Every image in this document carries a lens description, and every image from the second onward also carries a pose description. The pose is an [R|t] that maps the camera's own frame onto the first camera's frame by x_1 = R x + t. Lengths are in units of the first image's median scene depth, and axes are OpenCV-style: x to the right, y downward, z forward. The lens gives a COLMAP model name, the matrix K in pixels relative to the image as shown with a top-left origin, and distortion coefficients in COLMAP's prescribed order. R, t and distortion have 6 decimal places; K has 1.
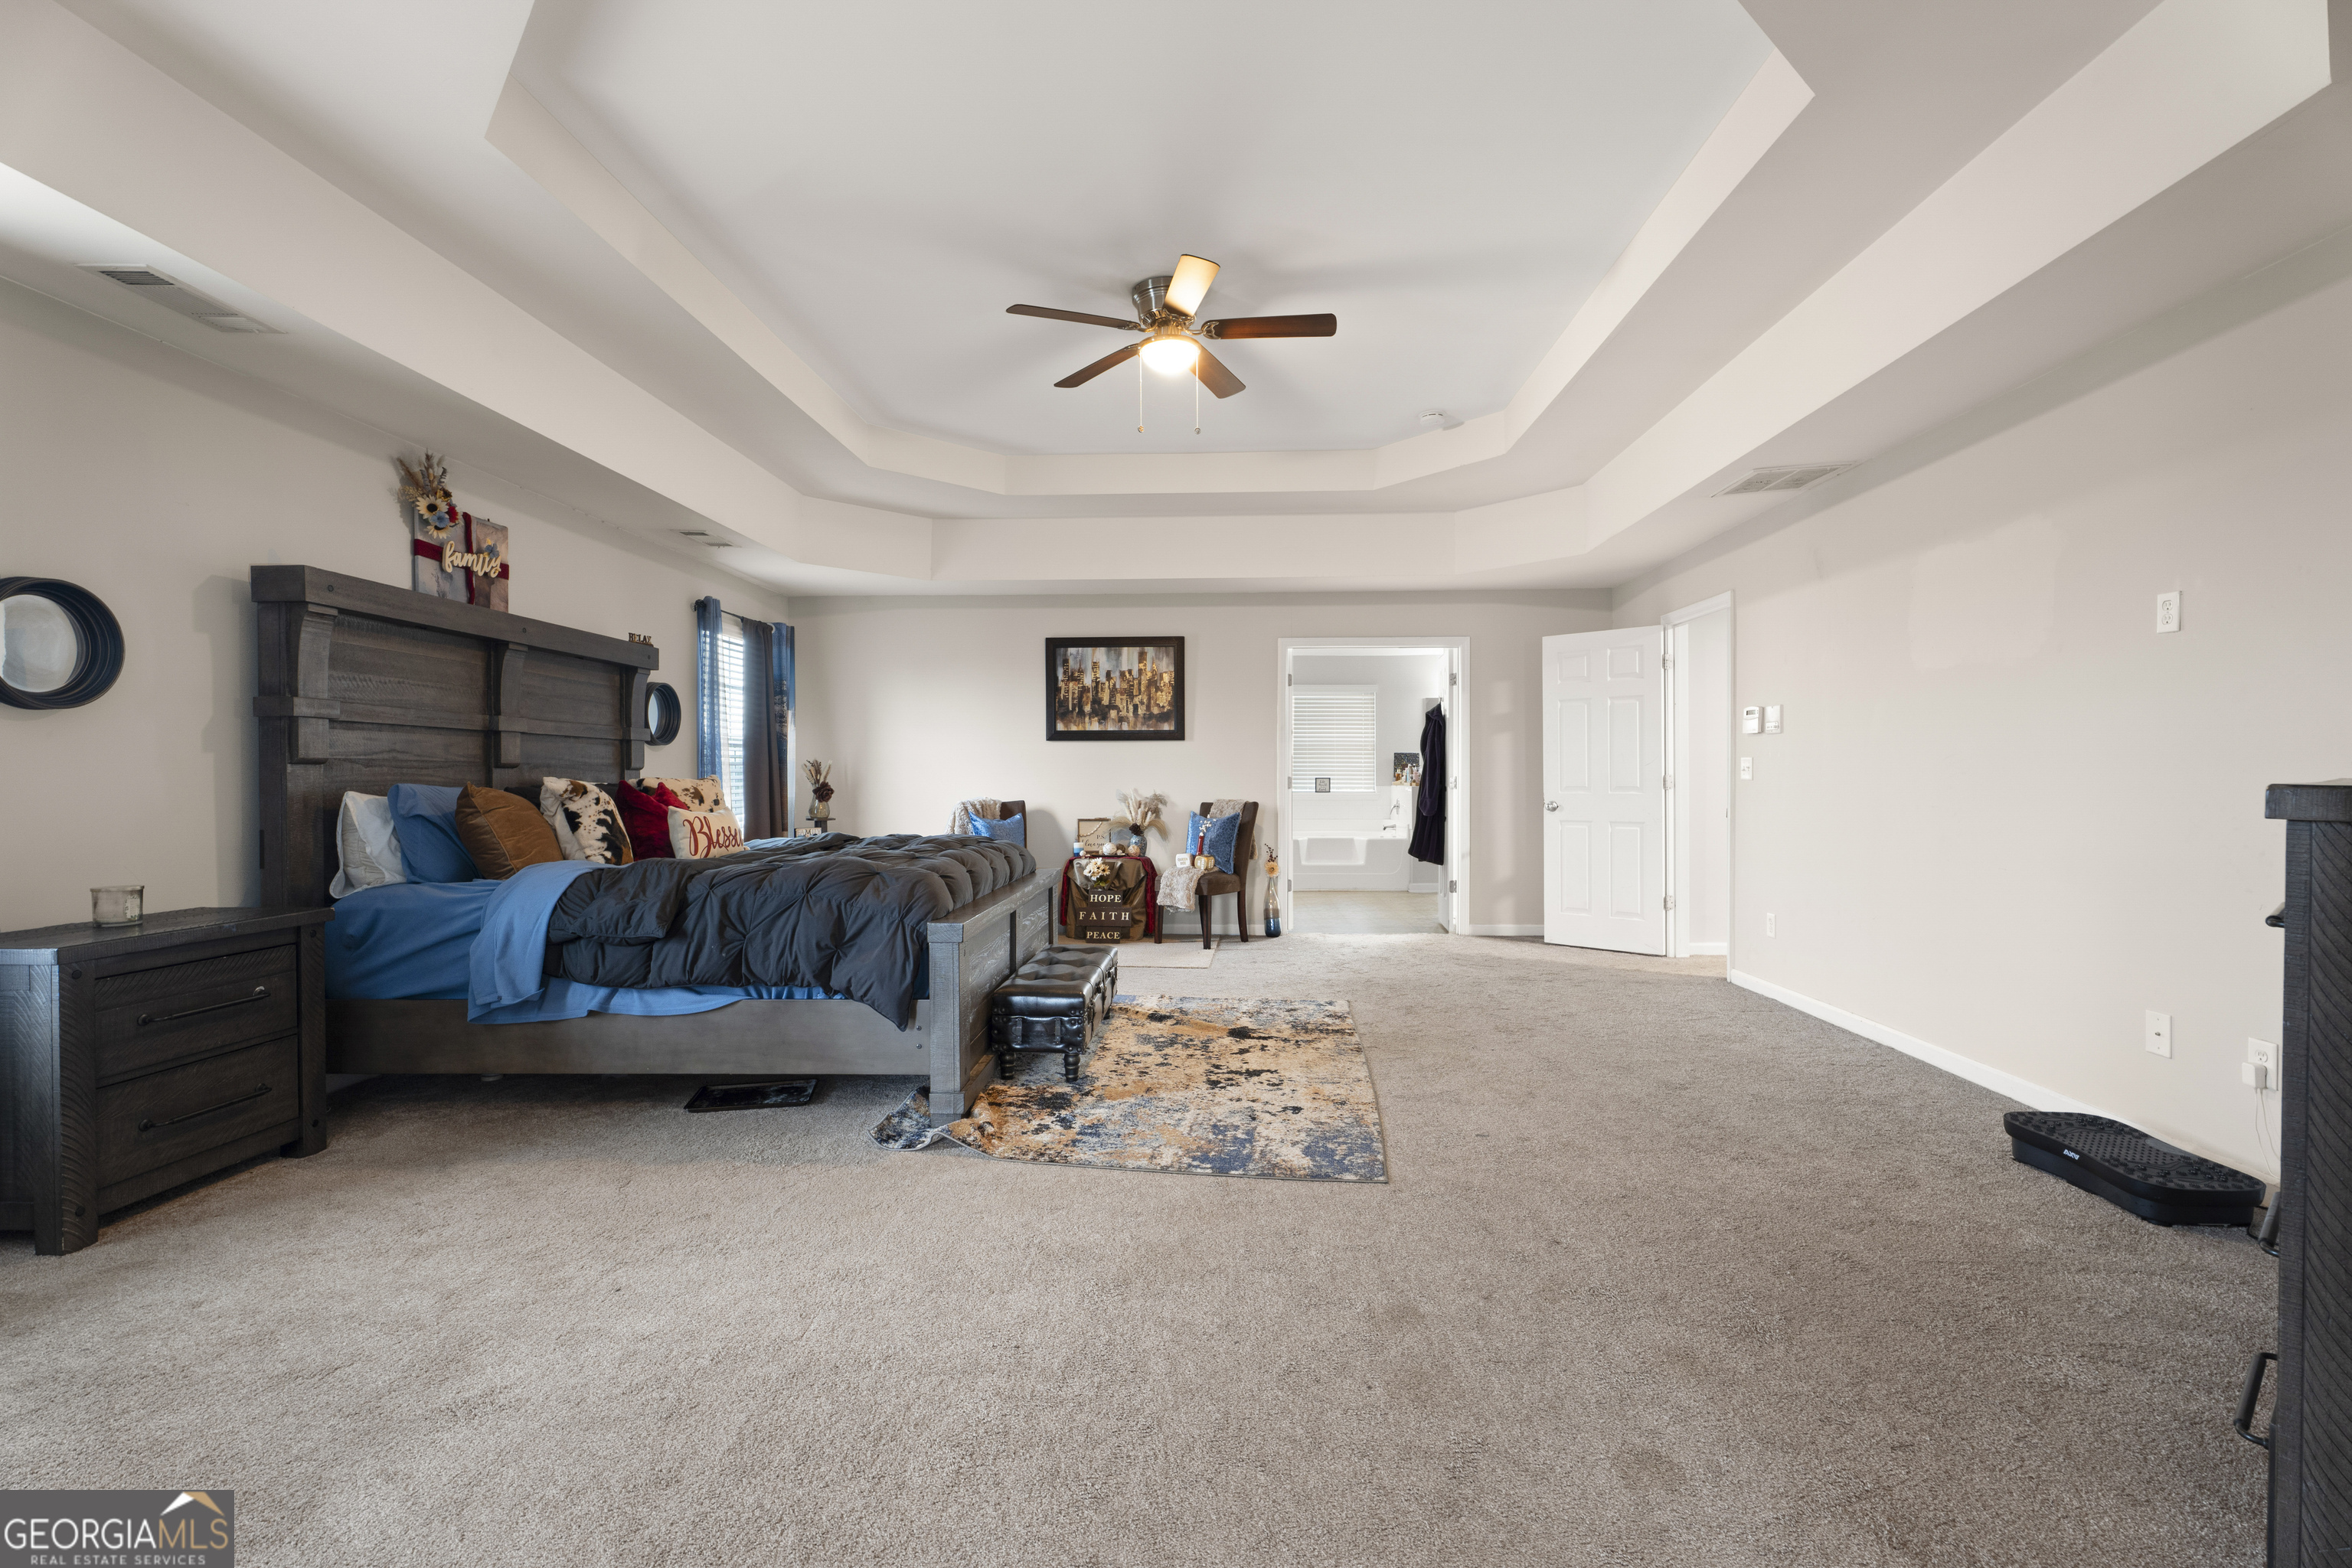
lens RADIAL K [[1038.0, 0, 1188.3], [0, 1038.0, 783.3], [0, 0, 1]] dist [0.001729, -0.000087]
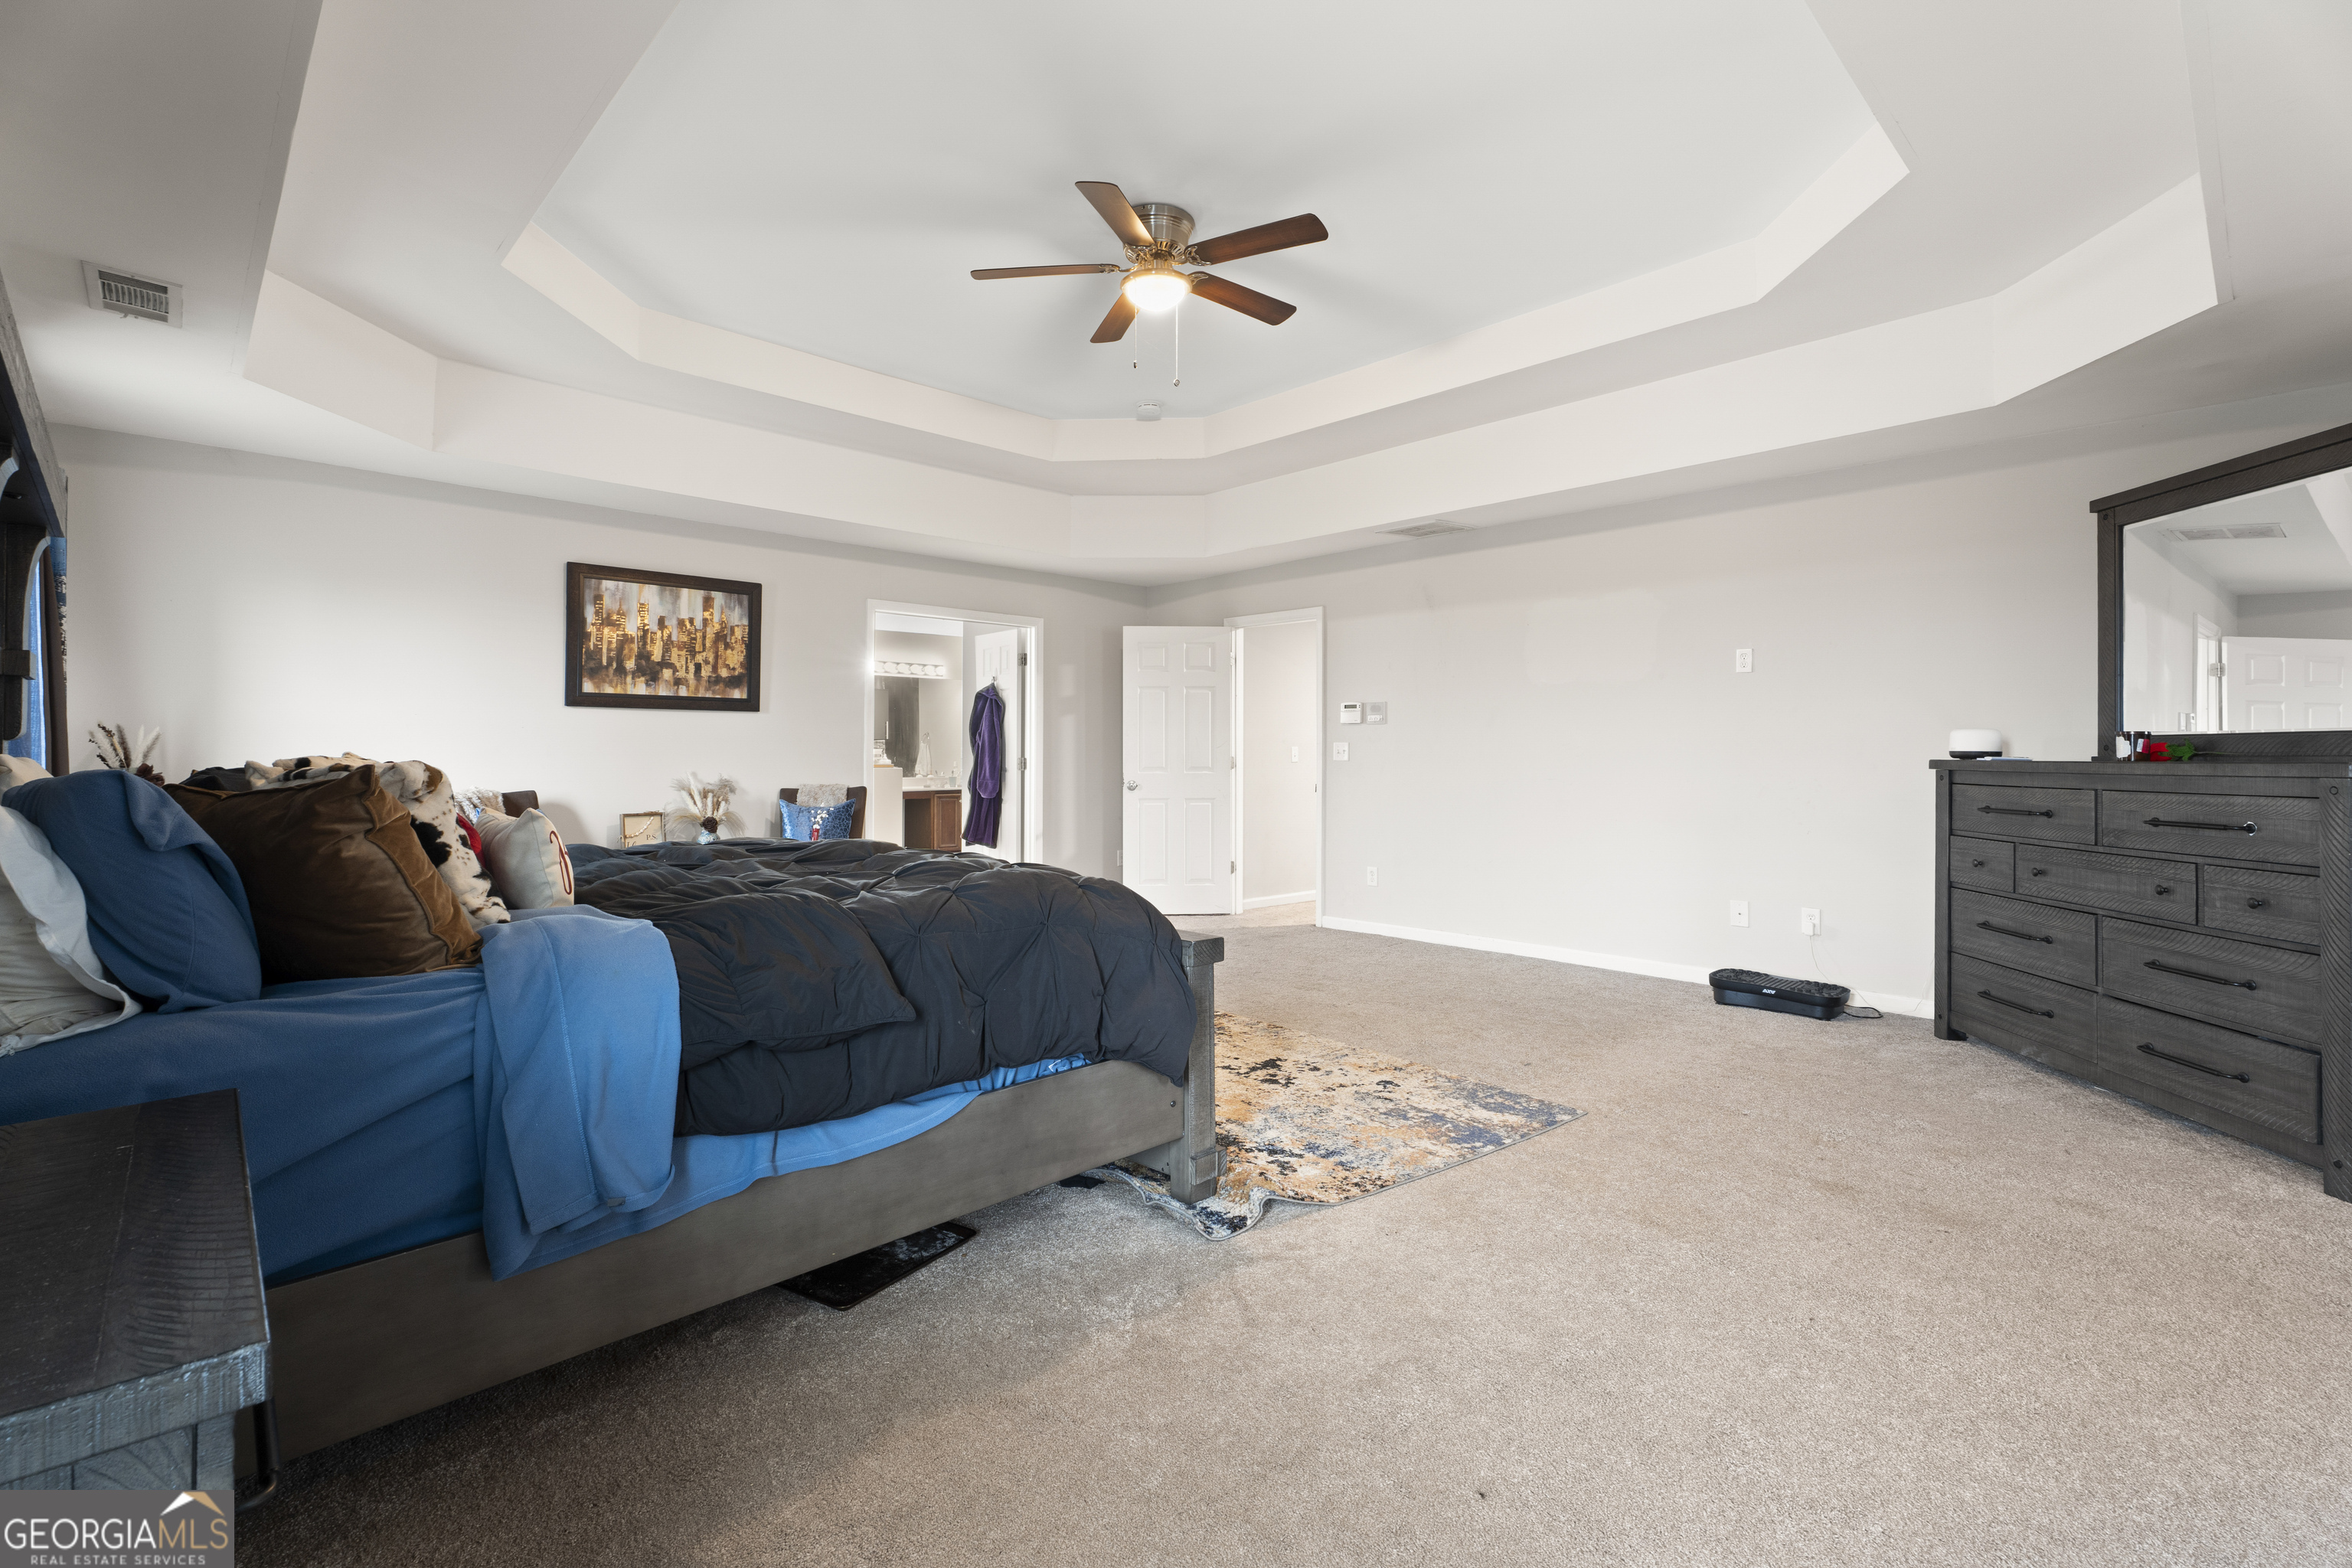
lens RADIAL K [[1038.0, 0, 1208.3], [0, 1038.0, 745.4], [0, 0, 1]] dist [0.001729, -0.000087]
pose [[0.690549, 0.010337, 0.723212, -0.370721], [0.002680, 0.999854, -0.016851, -0.000814], [-0.723281, 0.013575, 0.690421, 0.202726]]
